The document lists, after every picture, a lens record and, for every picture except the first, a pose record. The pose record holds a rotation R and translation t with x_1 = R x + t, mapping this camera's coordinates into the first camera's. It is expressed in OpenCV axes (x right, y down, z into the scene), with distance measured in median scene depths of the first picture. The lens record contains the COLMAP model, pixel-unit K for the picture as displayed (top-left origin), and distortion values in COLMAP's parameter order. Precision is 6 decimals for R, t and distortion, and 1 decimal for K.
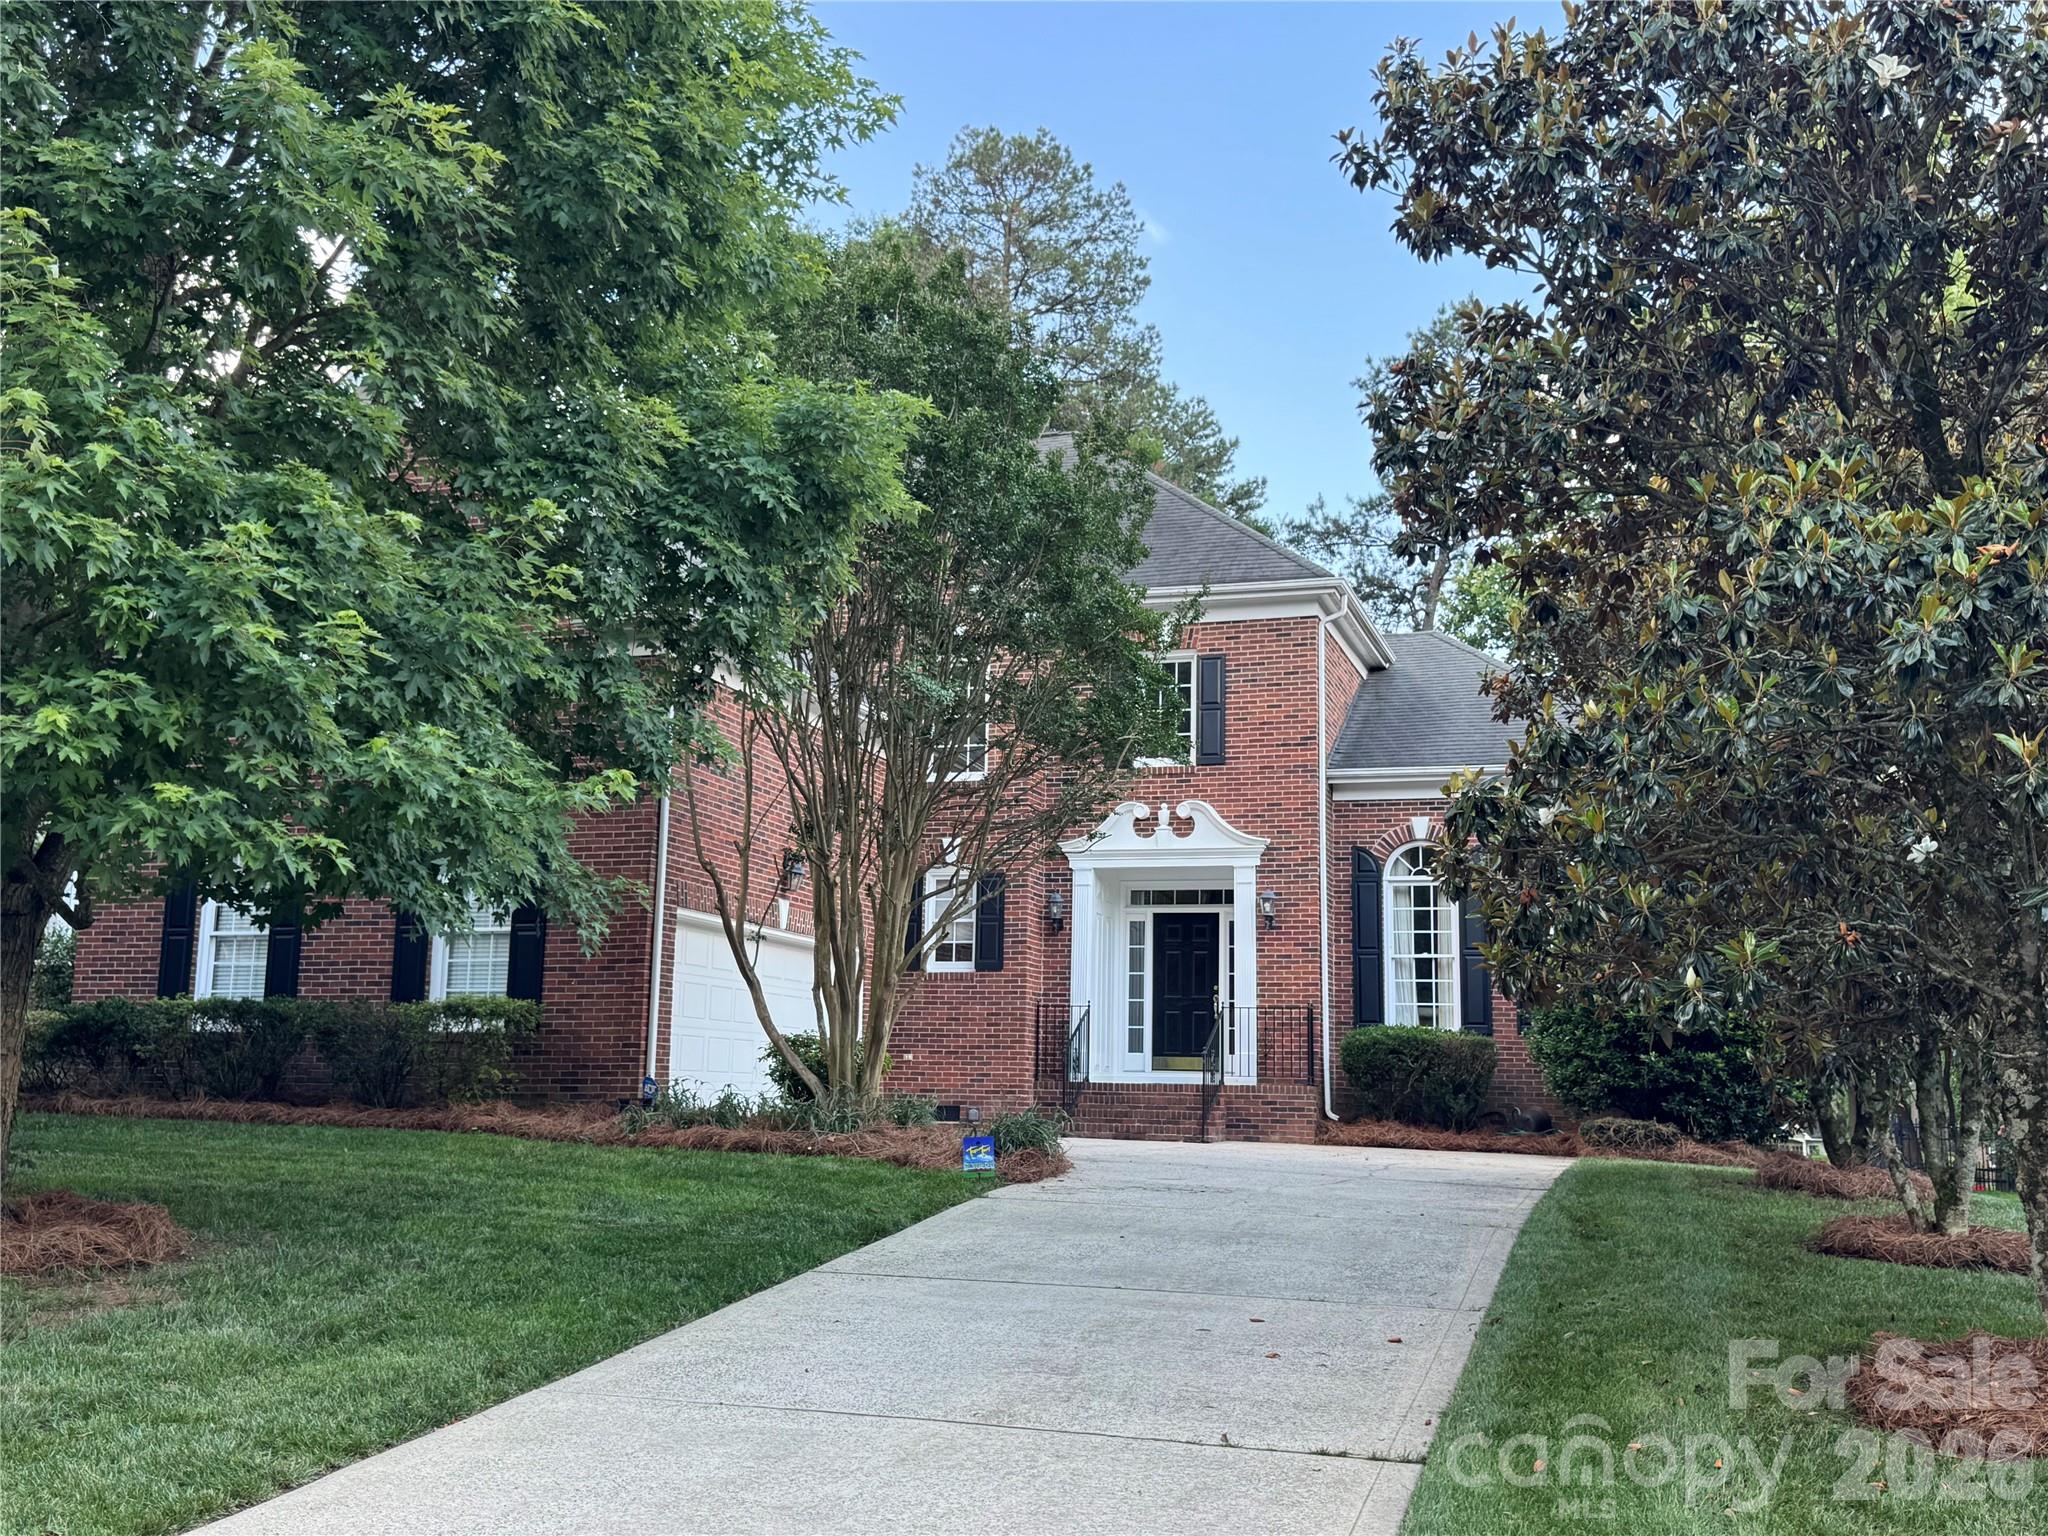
lens RADIAL K [[1987.2, 0, 1024.0], [0, 1987.2, 768.0], [0, 0, 1]] dist [0.124123, 0.001274]
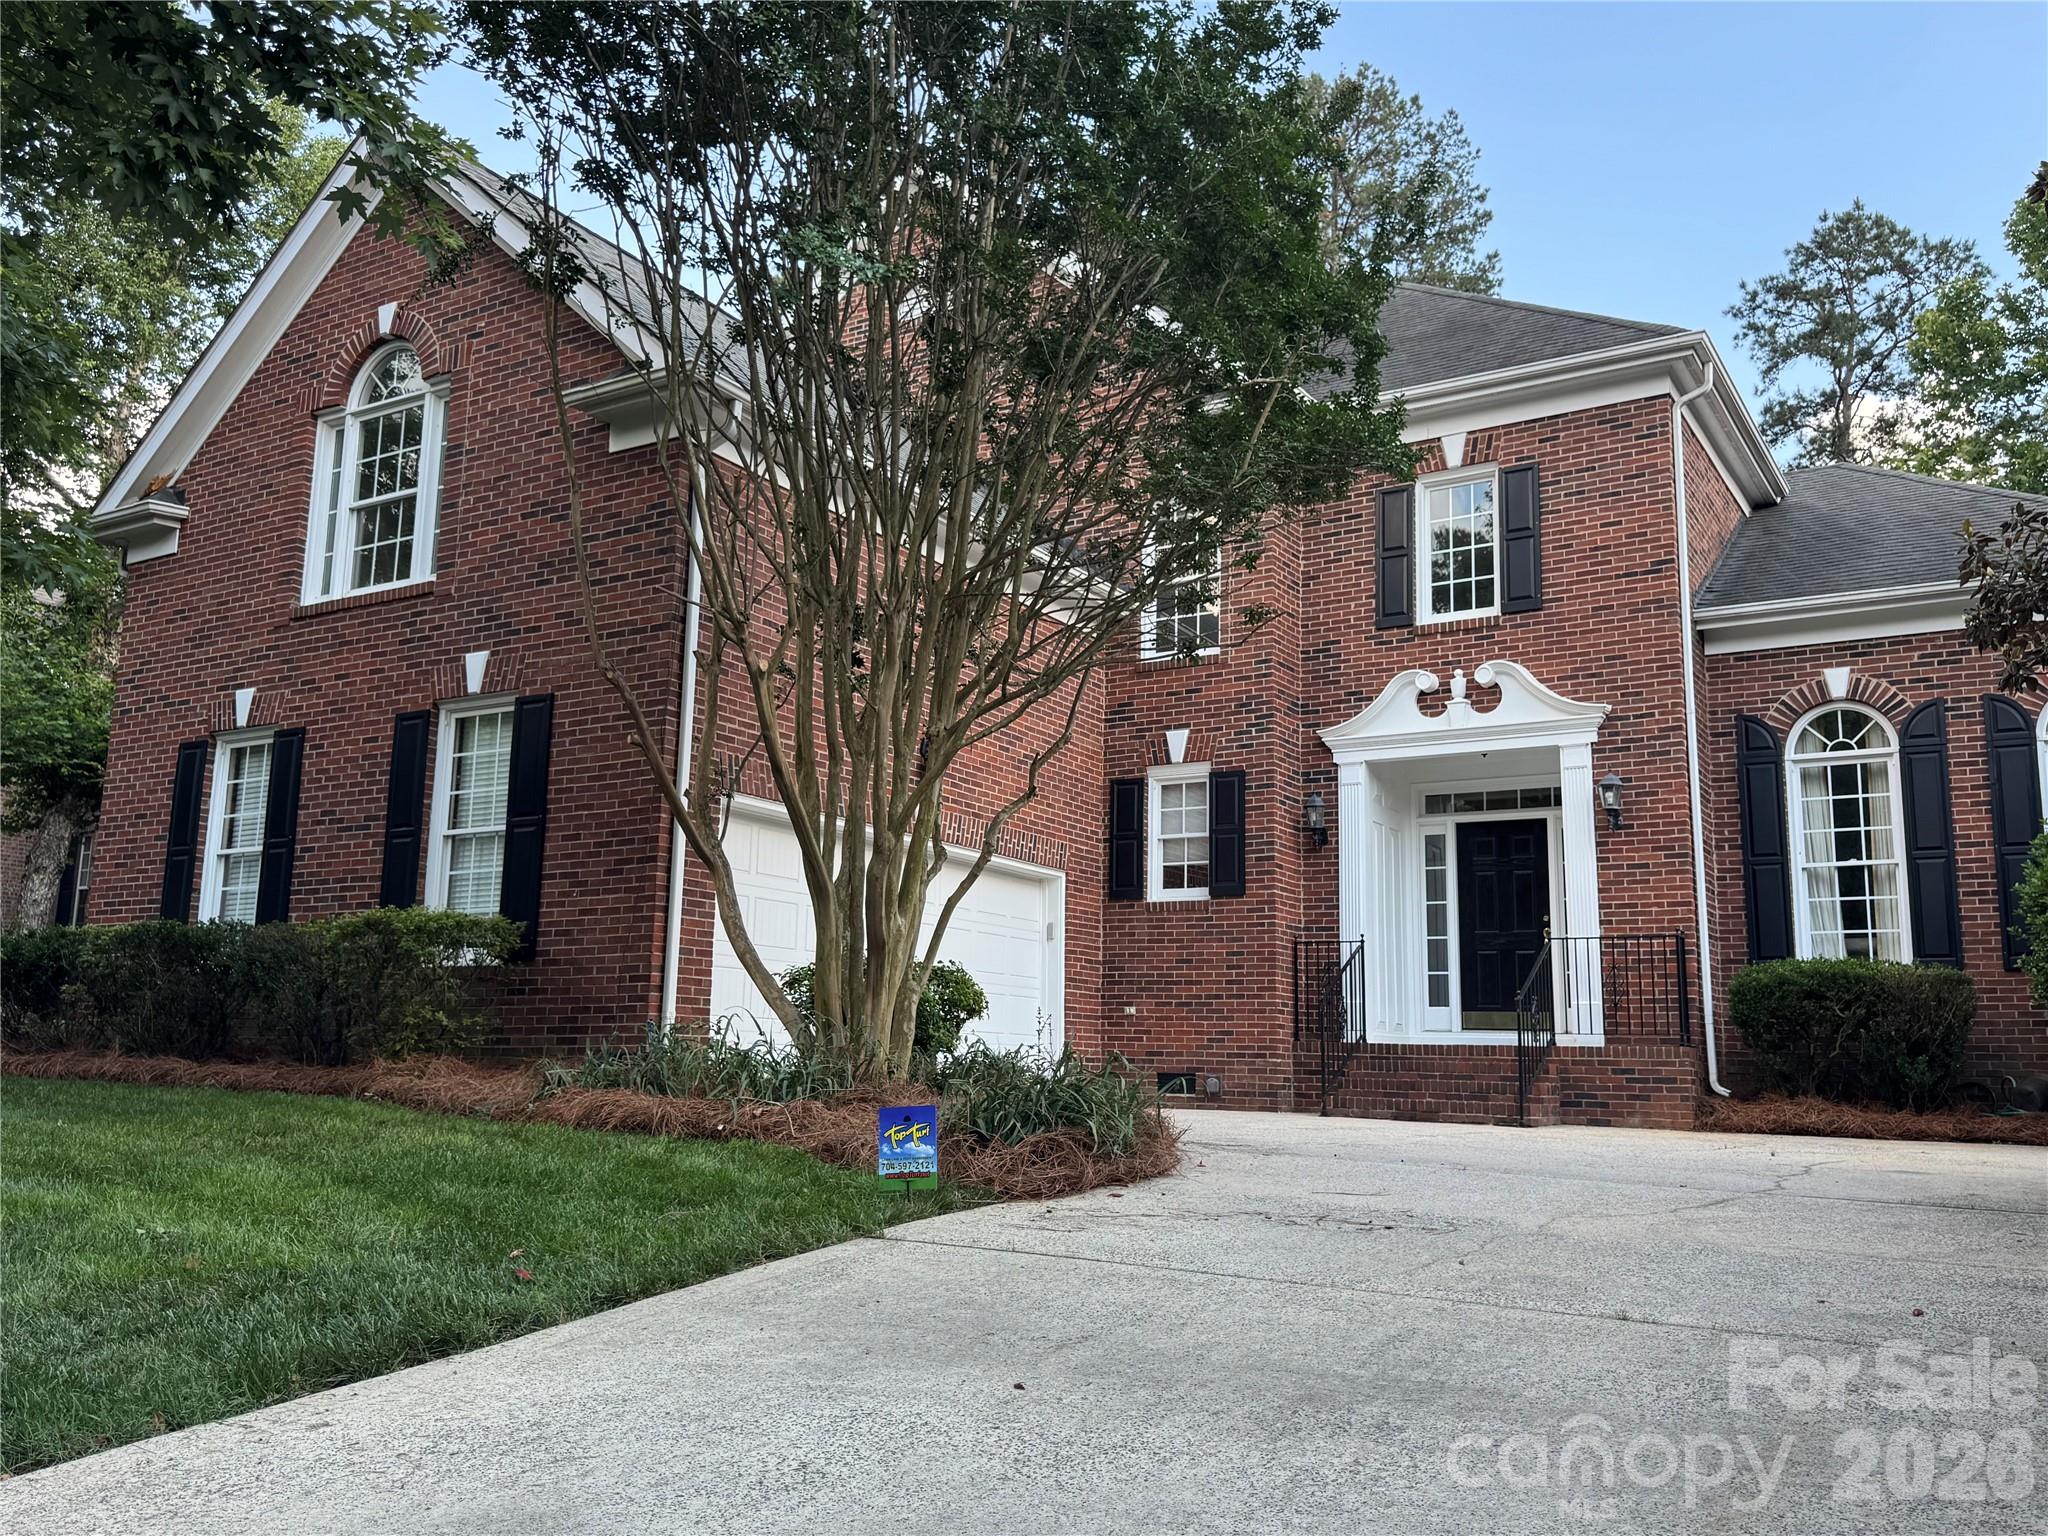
lens RADIAL K [[1719.6, 0, 1010.7], [0, 1719.6, 766.2], [0, 0, 1]] dist [0.172035, -0.365001]
pose [[0.971434, -0.040429, -0.233840, 0.058596], [0.036497, 0.999111, -0.021122, 0.062069], [0.234486, 0.011984, 0.972046, 0.330704]]
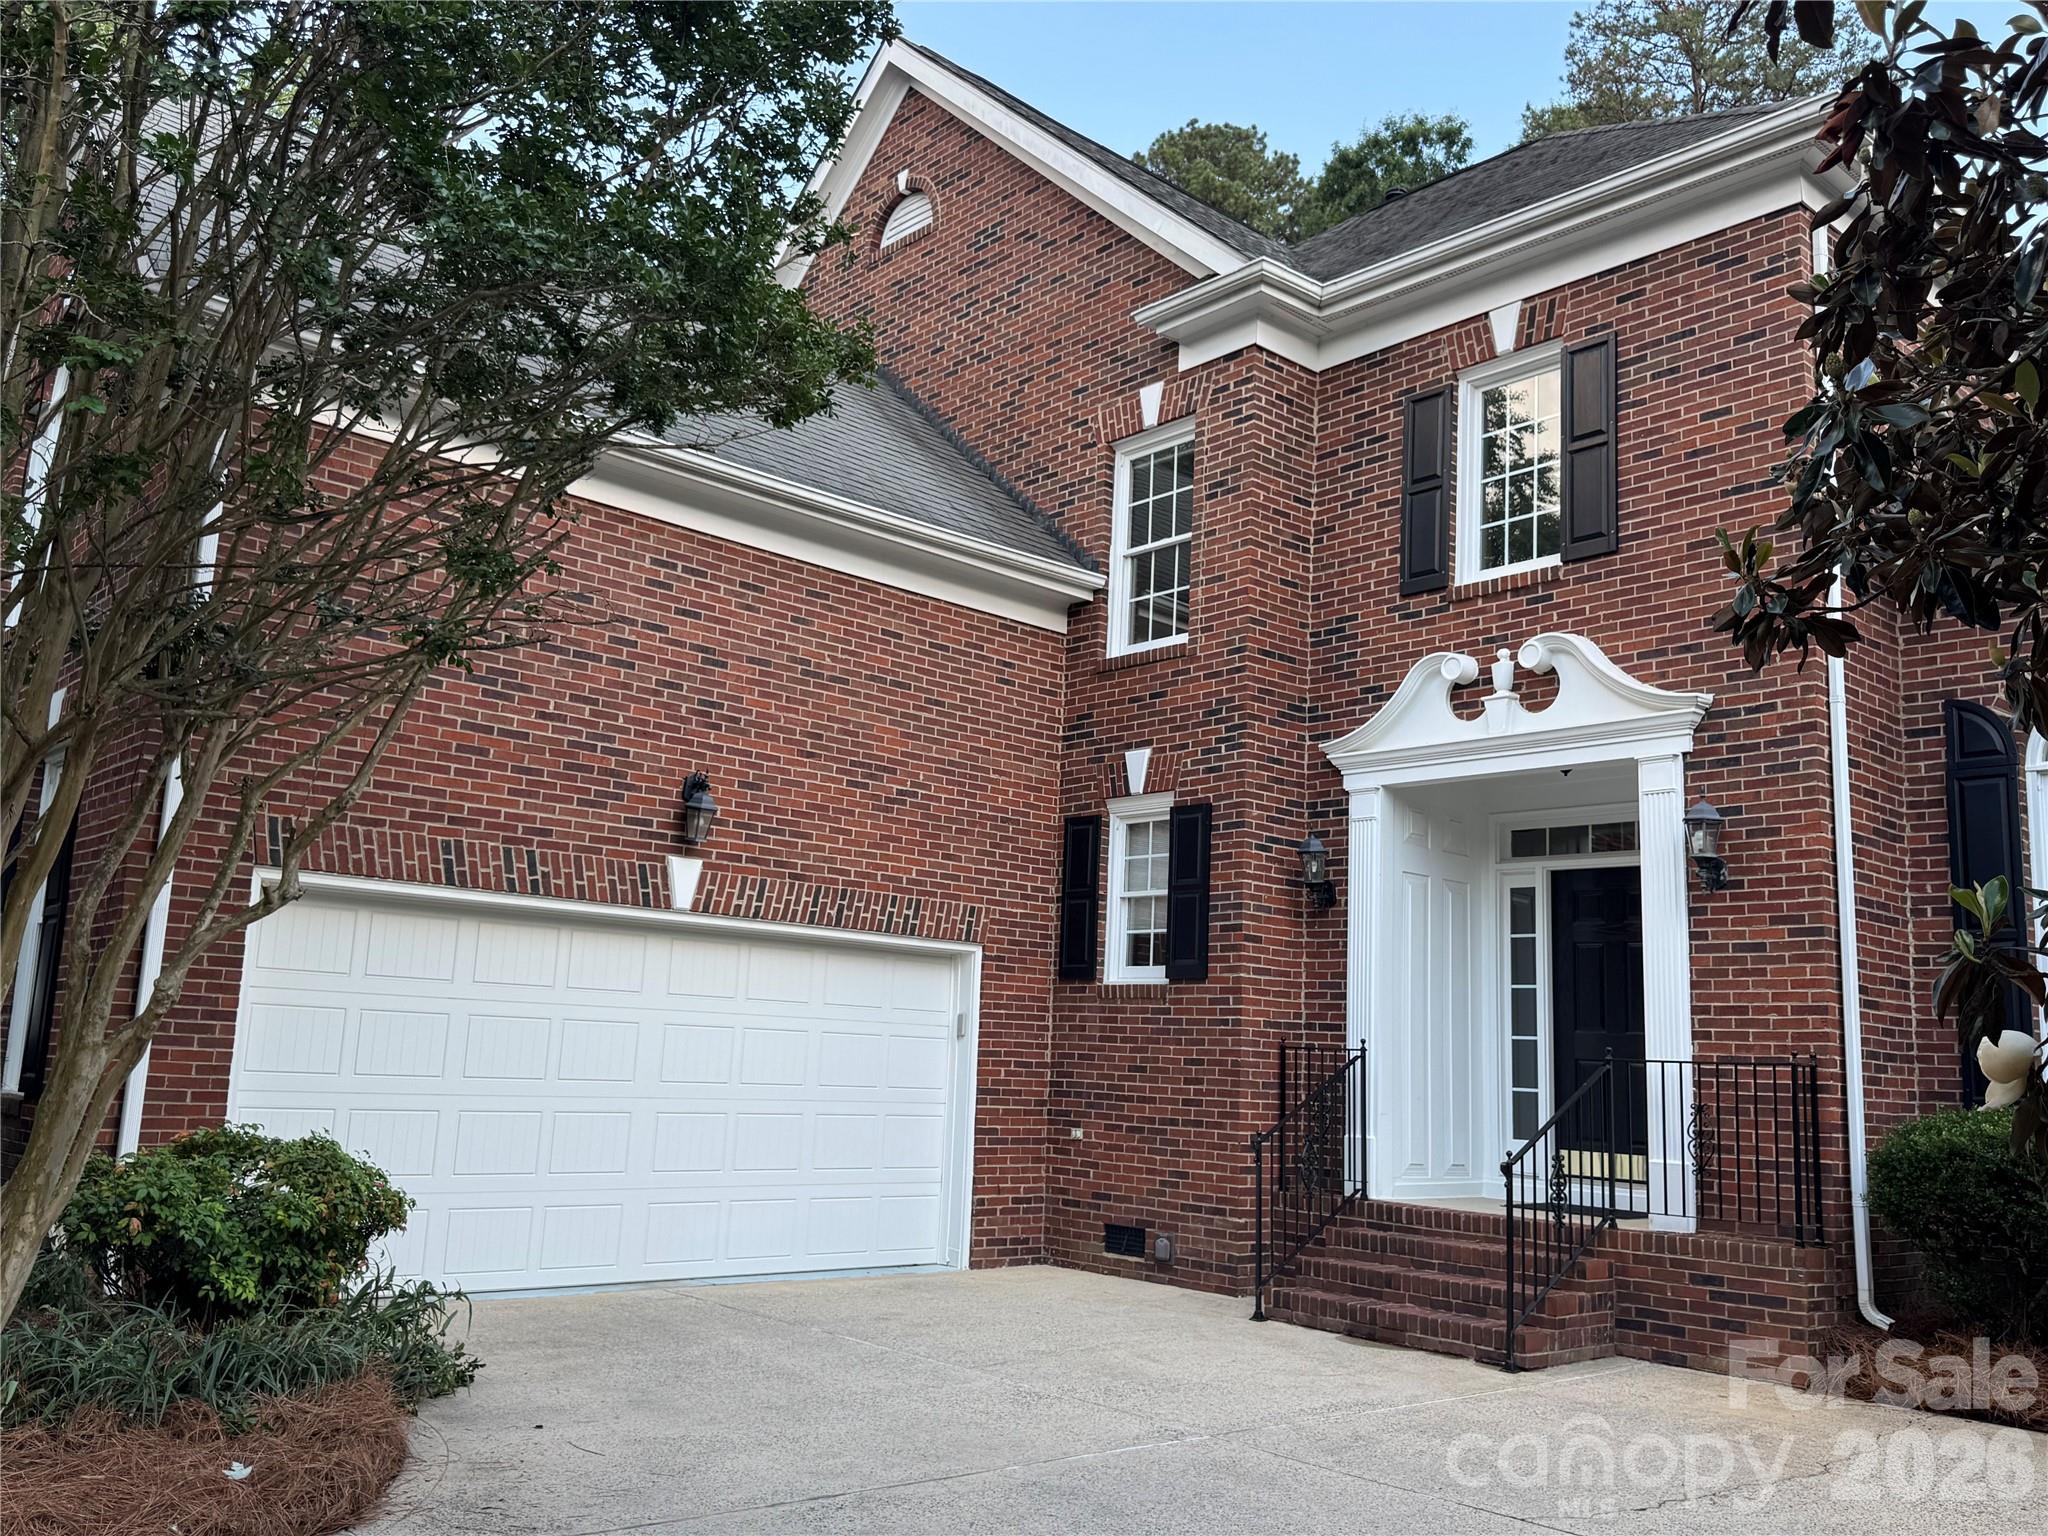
lens RADIAL K [[1719.6, 0, 1010.7], [0, 1719.6, 766.2], [0, 0, 1]] dist [0.172035, -0.365001]
pose [[0.870380, -0.068601, -0.487579, 0.175785], [0.057335, 0.997631, -0.038016, 0.057551], [0.489032, 0.005133, 0.872251, 0.556598]]
